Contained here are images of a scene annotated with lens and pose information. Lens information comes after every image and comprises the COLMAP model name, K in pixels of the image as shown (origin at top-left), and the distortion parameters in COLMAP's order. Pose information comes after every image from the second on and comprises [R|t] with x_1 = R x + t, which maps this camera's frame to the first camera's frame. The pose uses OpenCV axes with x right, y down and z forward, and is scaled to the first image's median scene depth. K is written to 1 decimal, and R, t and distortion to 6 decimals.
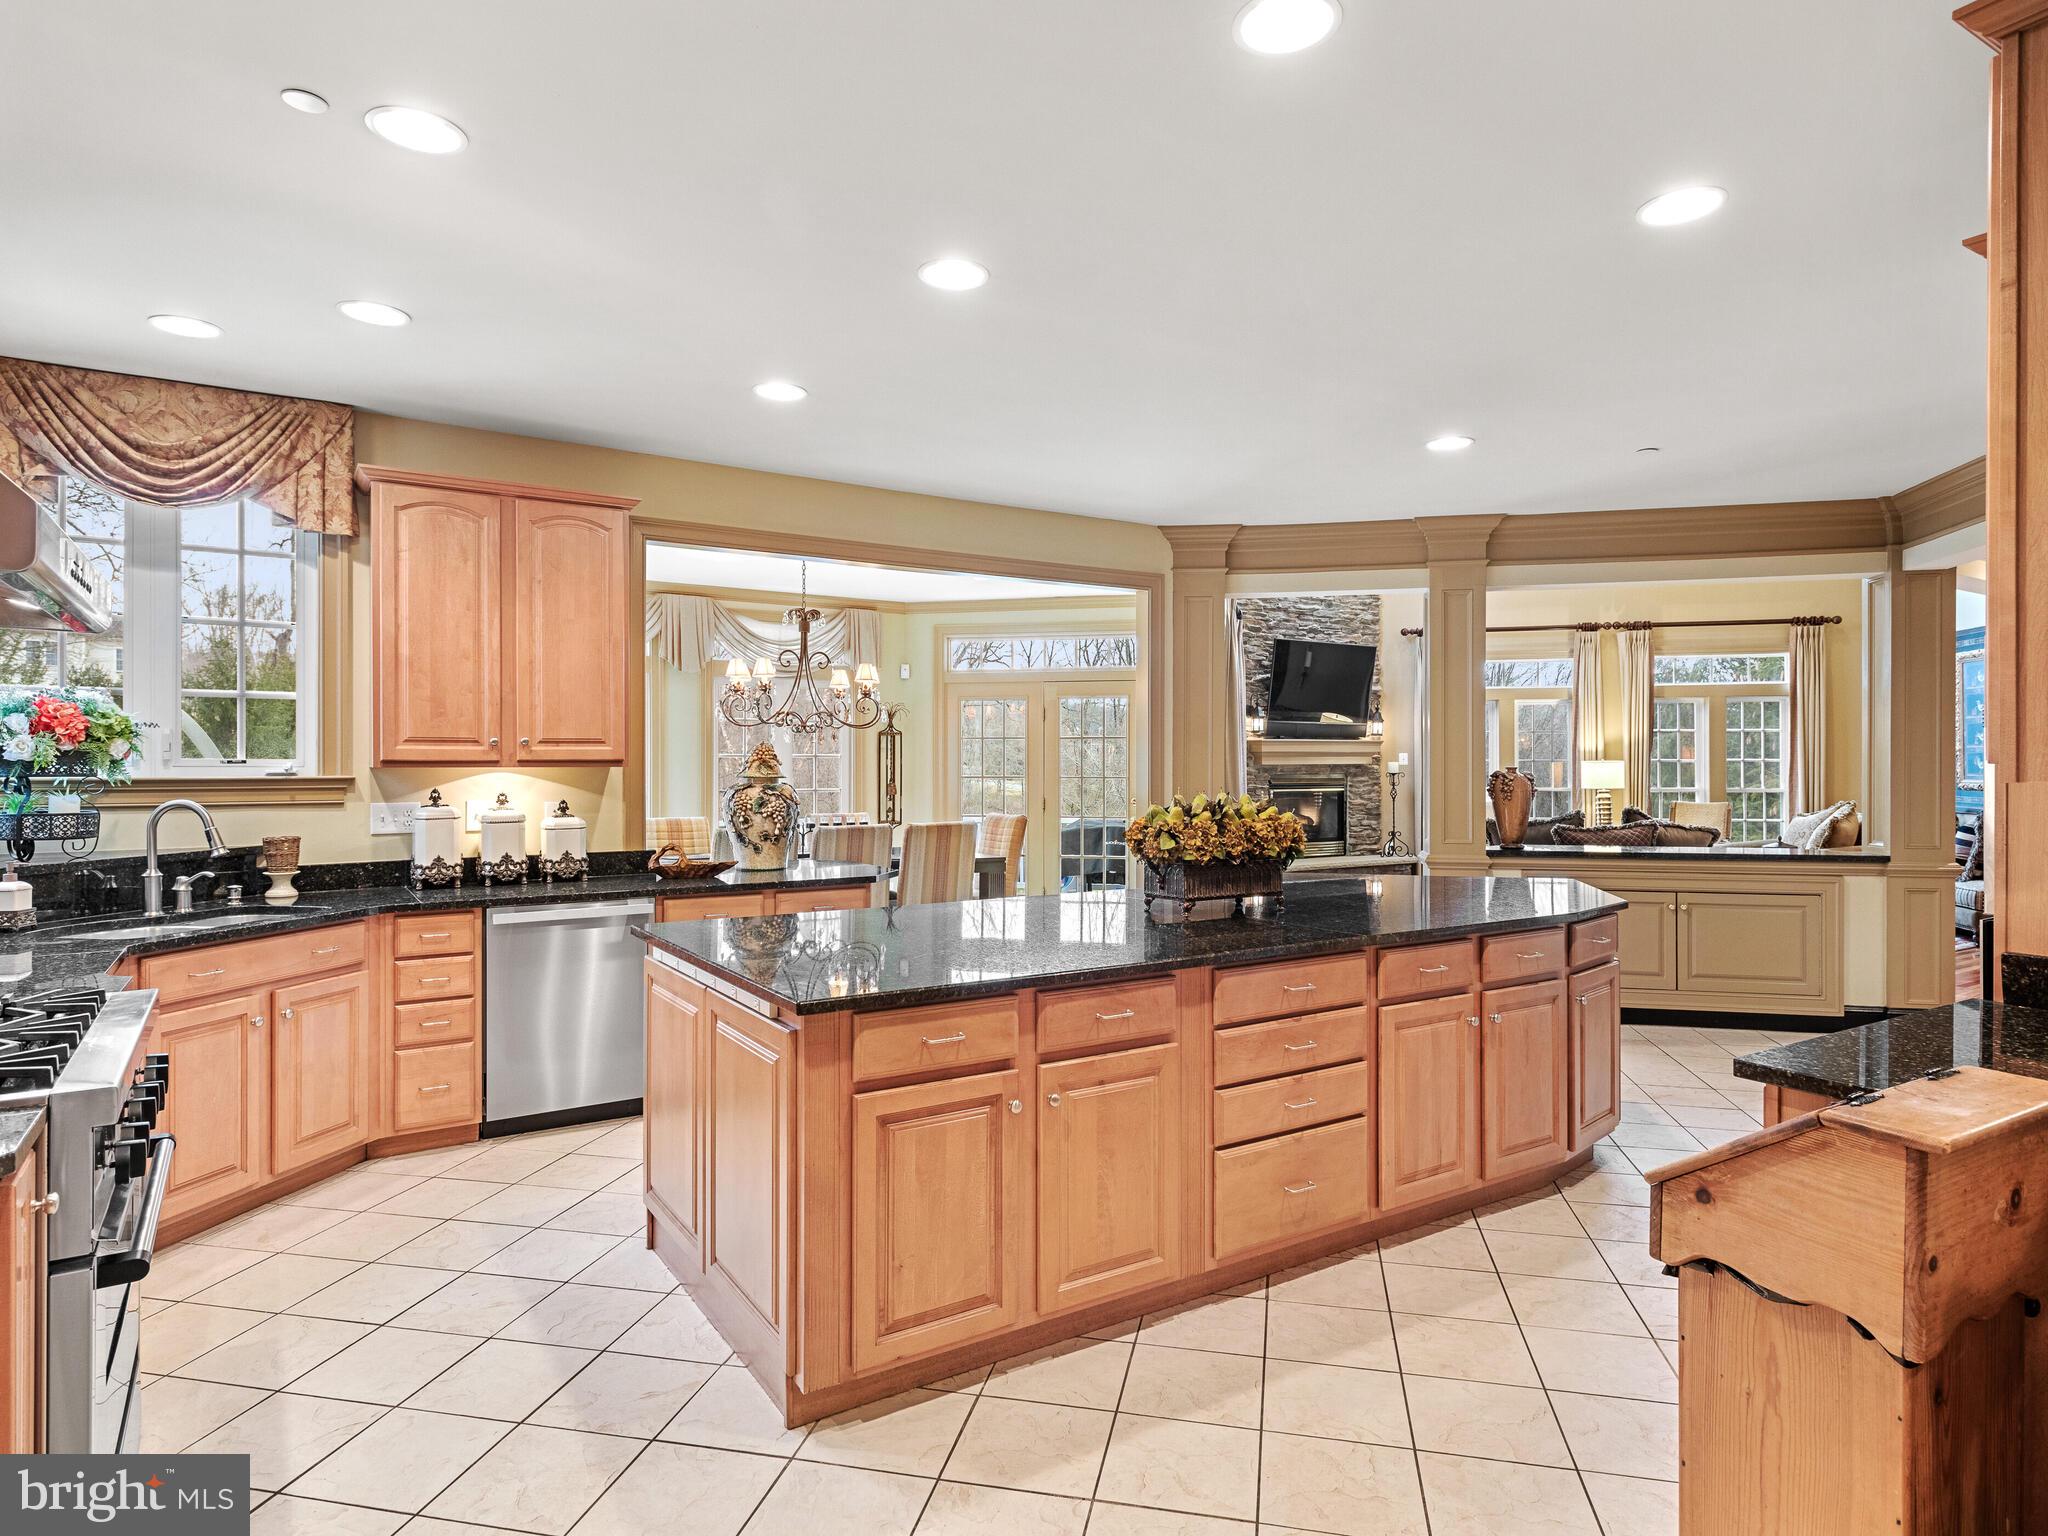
lens RADIAL K [[1164.1, 0, 966.0], [0, 1164.1, 769.2], [0, 0, 1]] dist [0.026356, -0.018783]
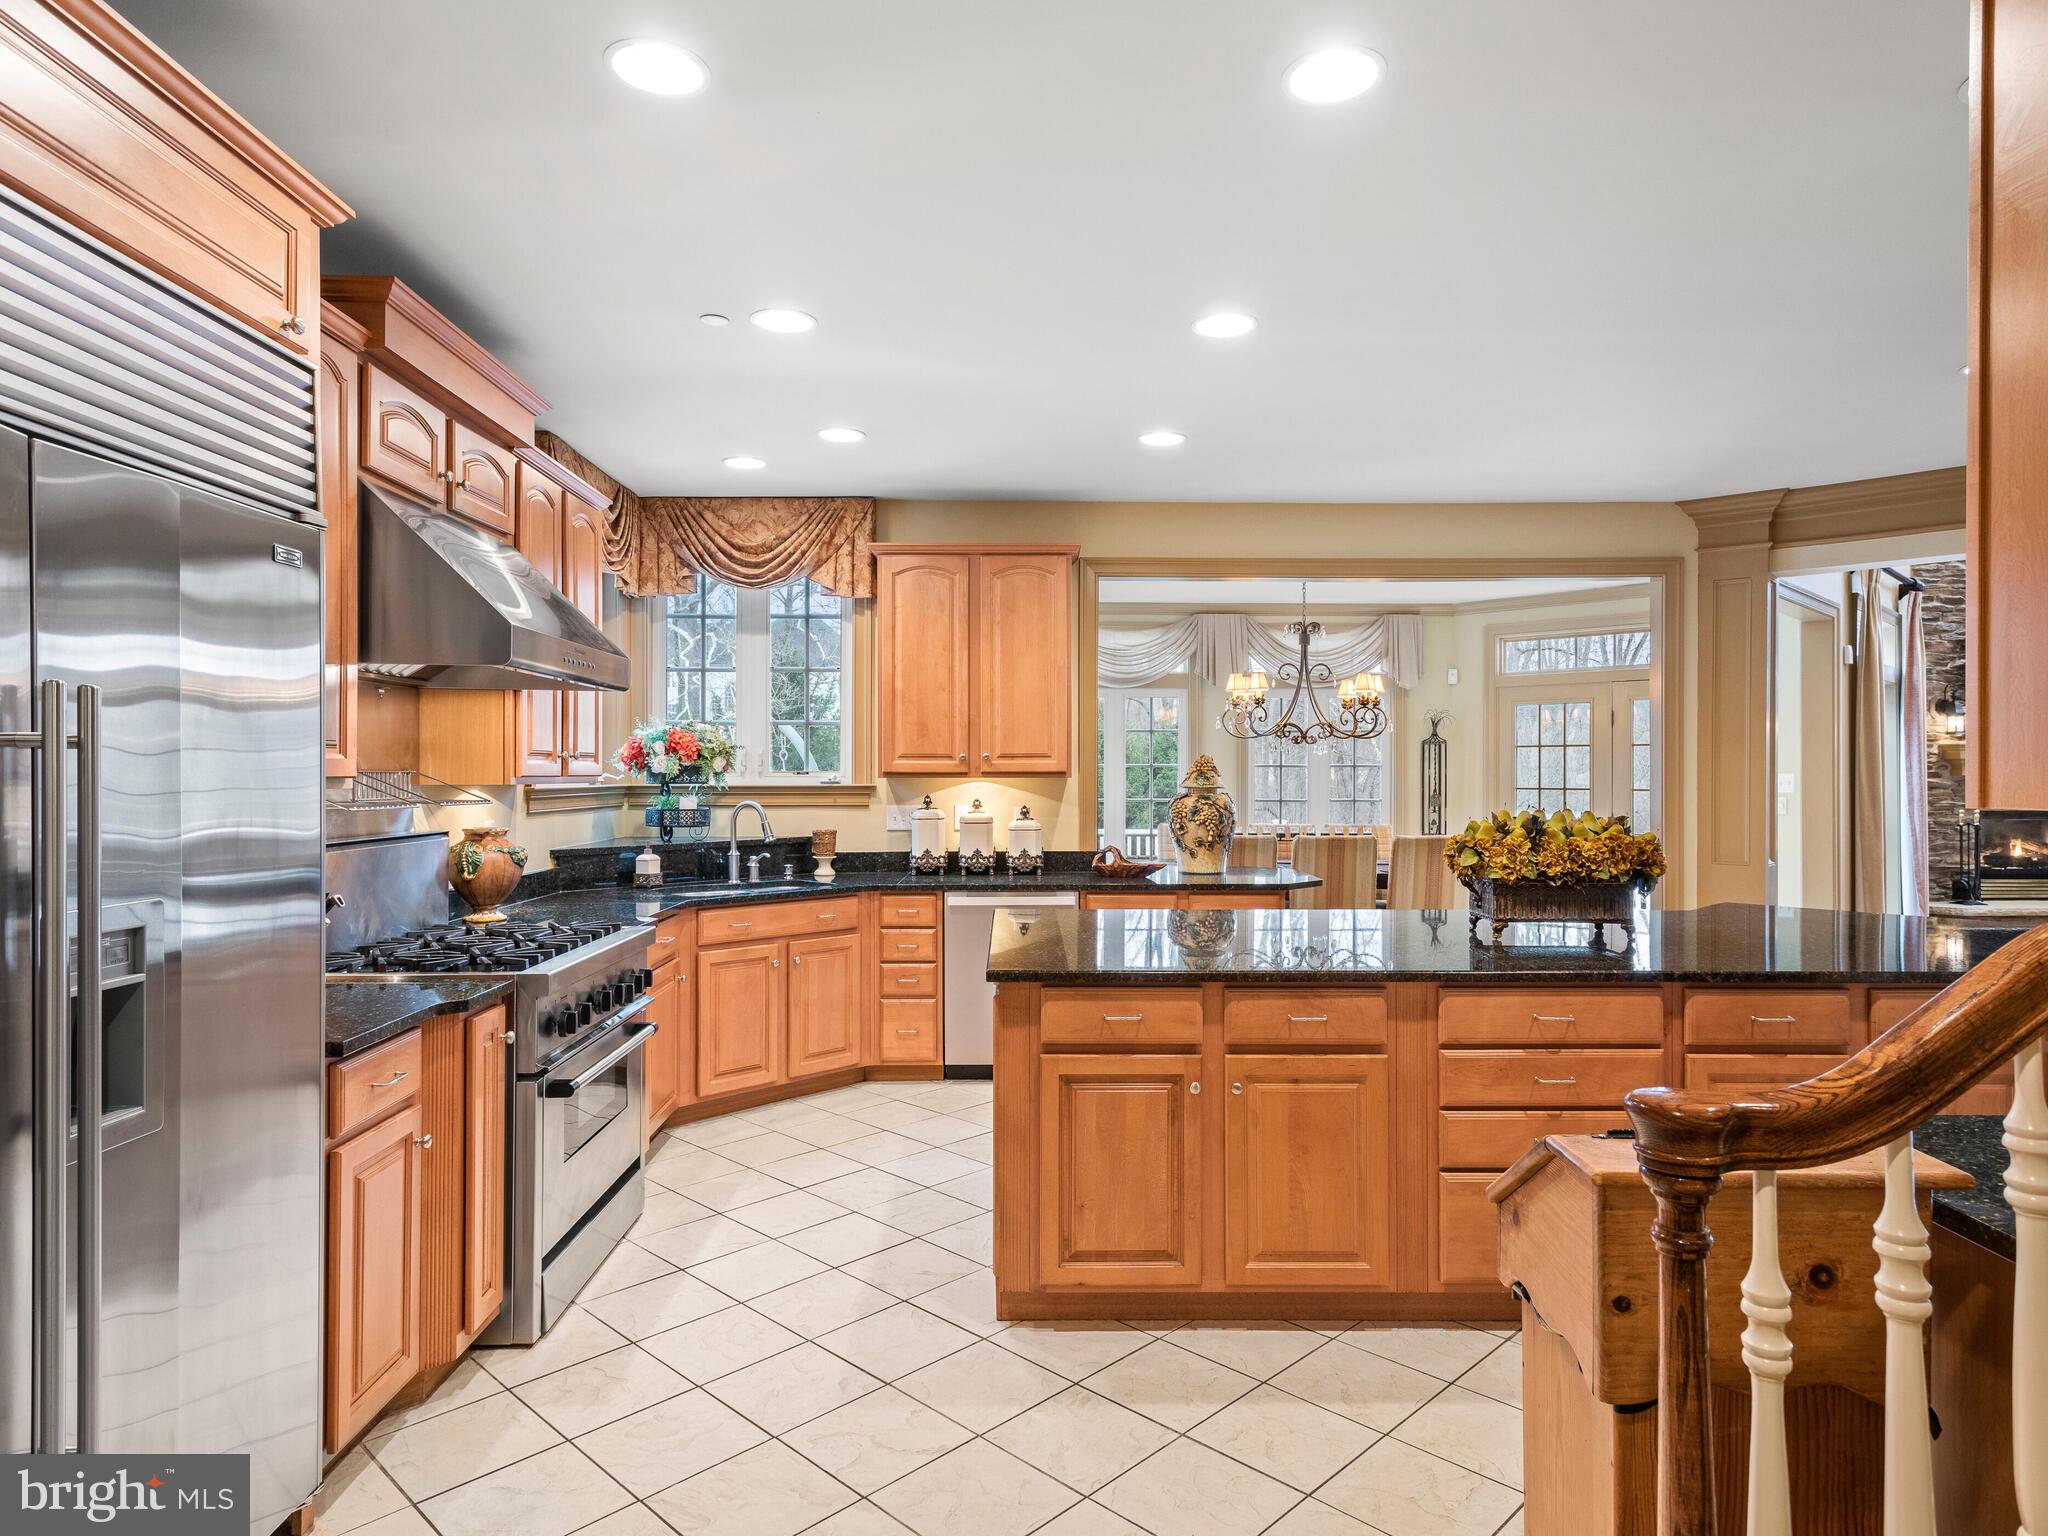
lens RADIAL K [[1164.1, 0, 966.0], [0, 1164.1, 769.2], [0, 0, 1]] dist [0.026356, -0.018783]
pose [[0.847753, -0.000915, -0.530391, 0.259490], [-0.002822, 0.999977, -0.006234, -0.003222], [0.530385, 0.006782, 0.847730, -0.032593]]
